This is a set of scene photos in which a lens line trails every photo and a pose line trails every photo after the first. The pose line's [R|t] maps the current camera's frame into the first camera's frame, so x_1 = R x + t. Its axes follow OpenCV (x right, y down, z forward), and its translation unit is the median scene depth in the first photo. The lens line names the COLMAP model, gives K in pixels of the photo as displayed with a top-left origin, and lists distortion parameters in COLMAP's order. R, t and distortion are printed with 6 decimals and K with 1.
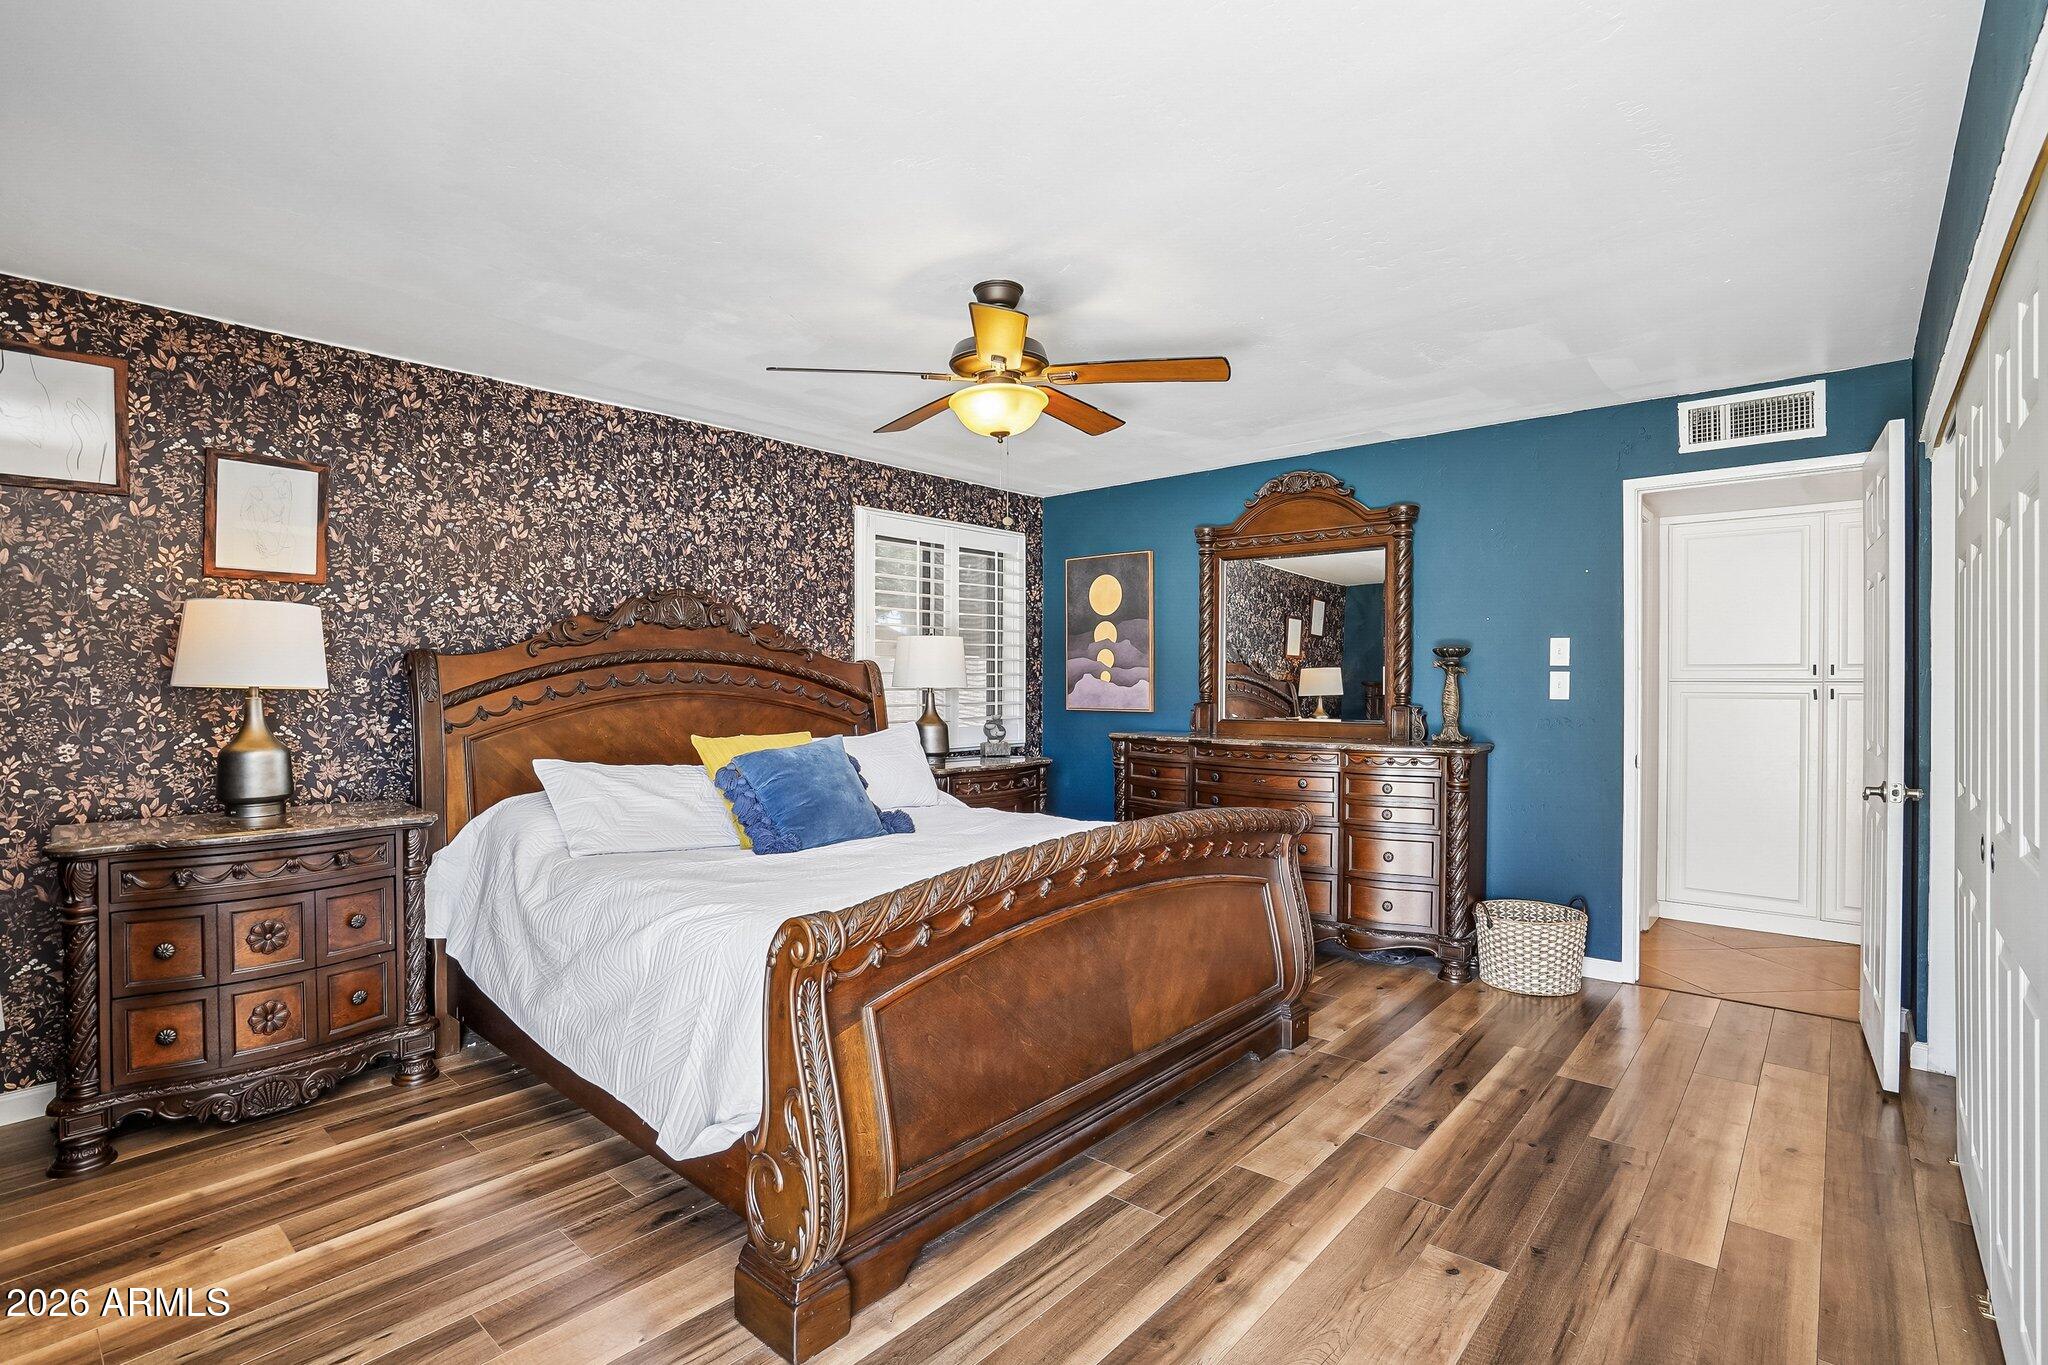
lens RADIAL K [[961.3, 0, 1016.3], [0, 961.3, 682.1], [0, 0, 1]] dist [-0.058931, 0.030235]
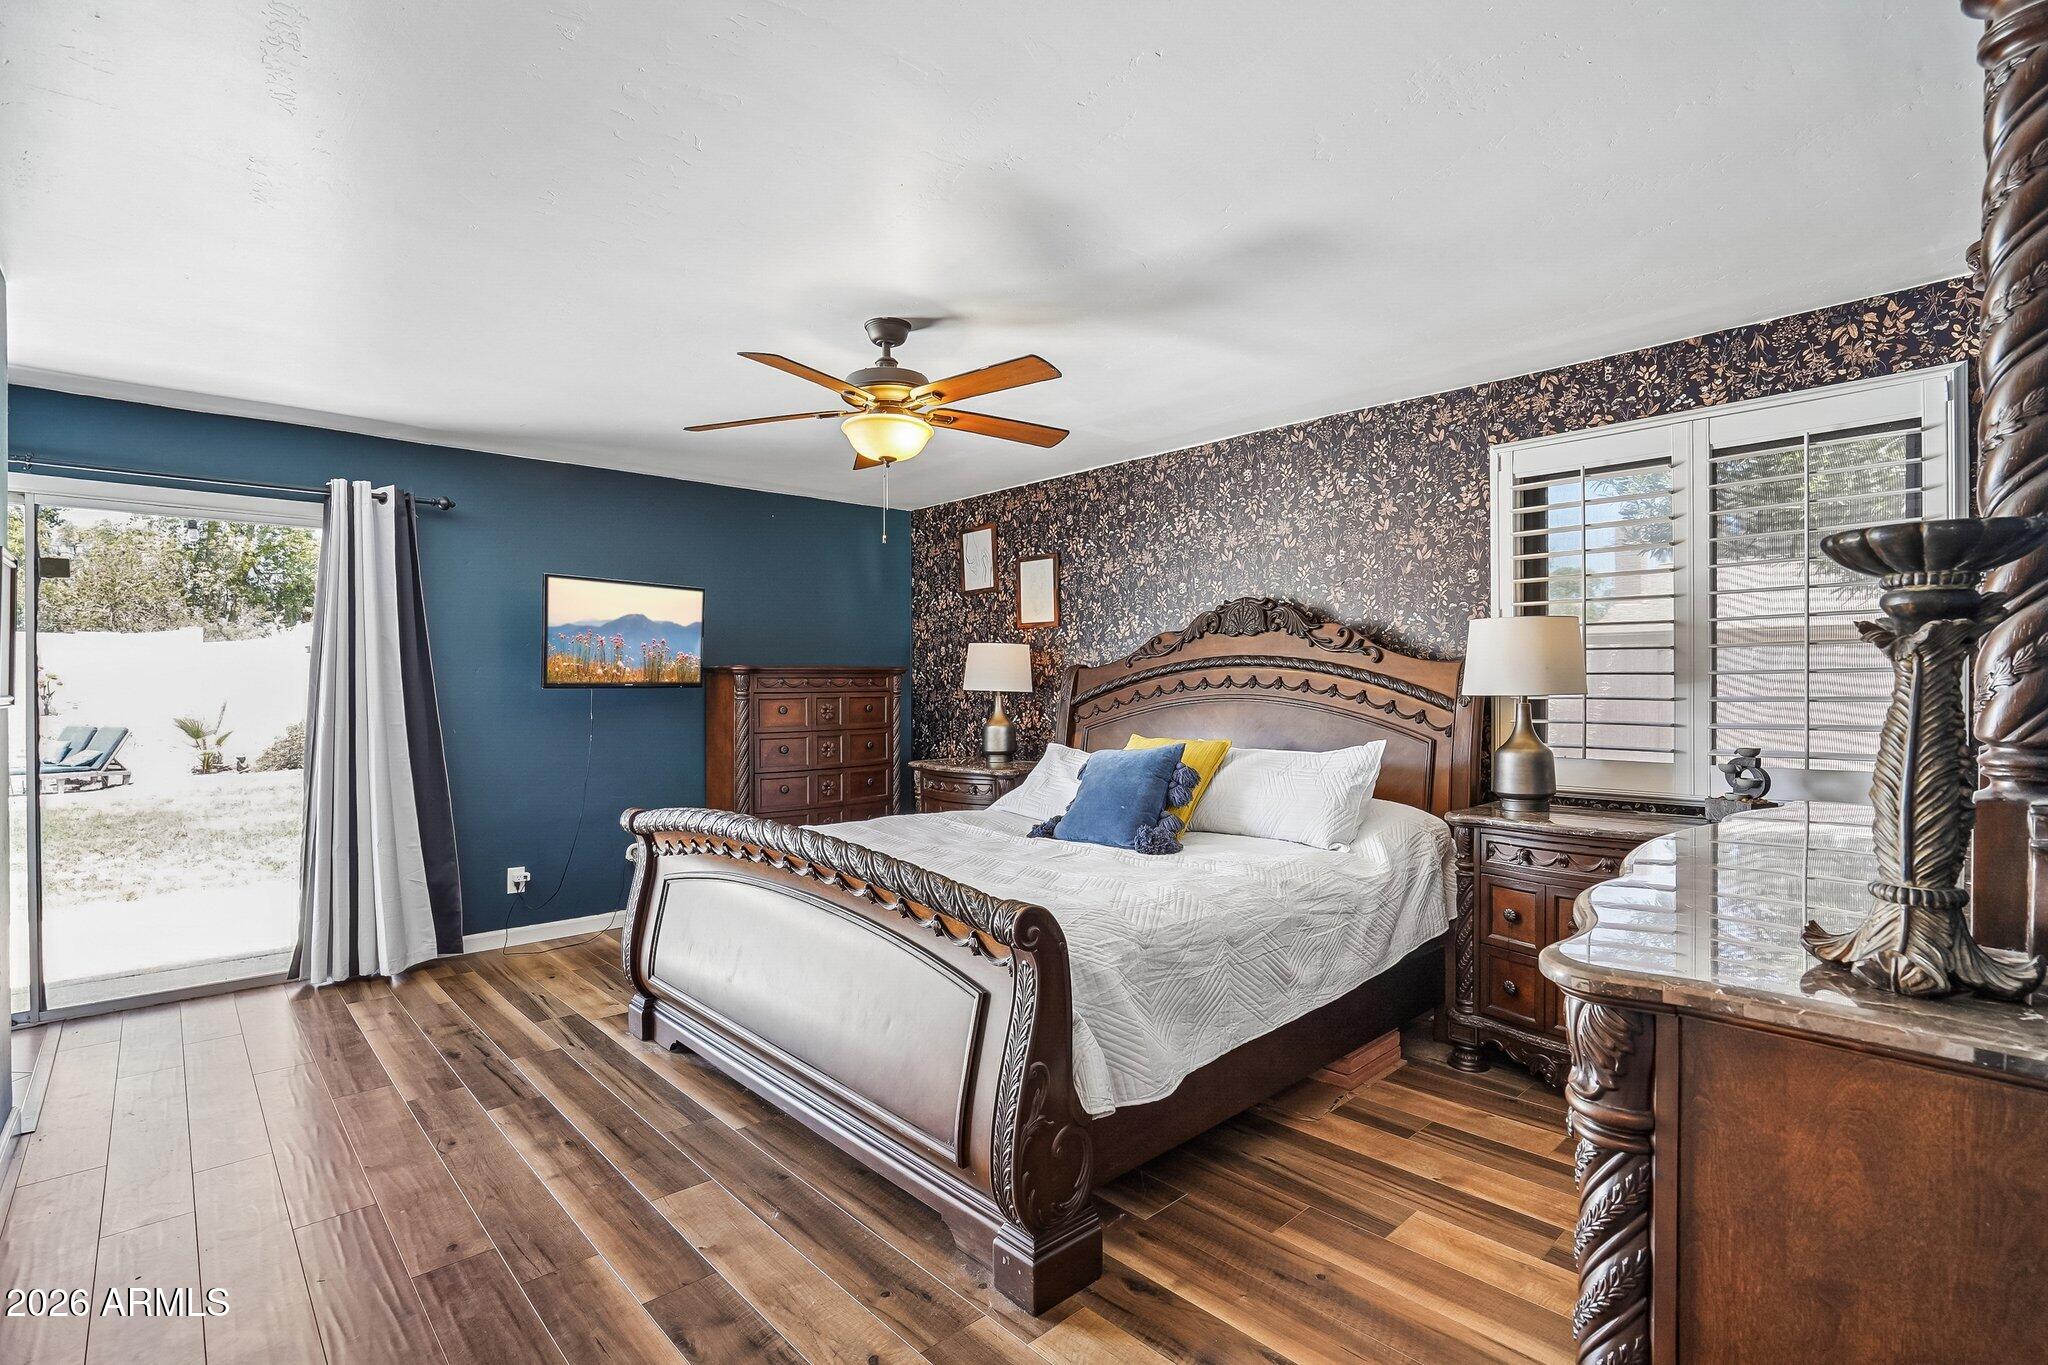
lens RADIAL K [[961.3, 0, 1016.3], [0, 961.3, 682.1], [0, 0, 1]] dist [-0.058931, 0.030235]
pose [[-0.100576, -0.000862, -0.994929, 0.772854], [0.005321, 0.999985, -0.001404, -0.005535], [0.994915, -0.005436, -0.100570, 0.925457]]
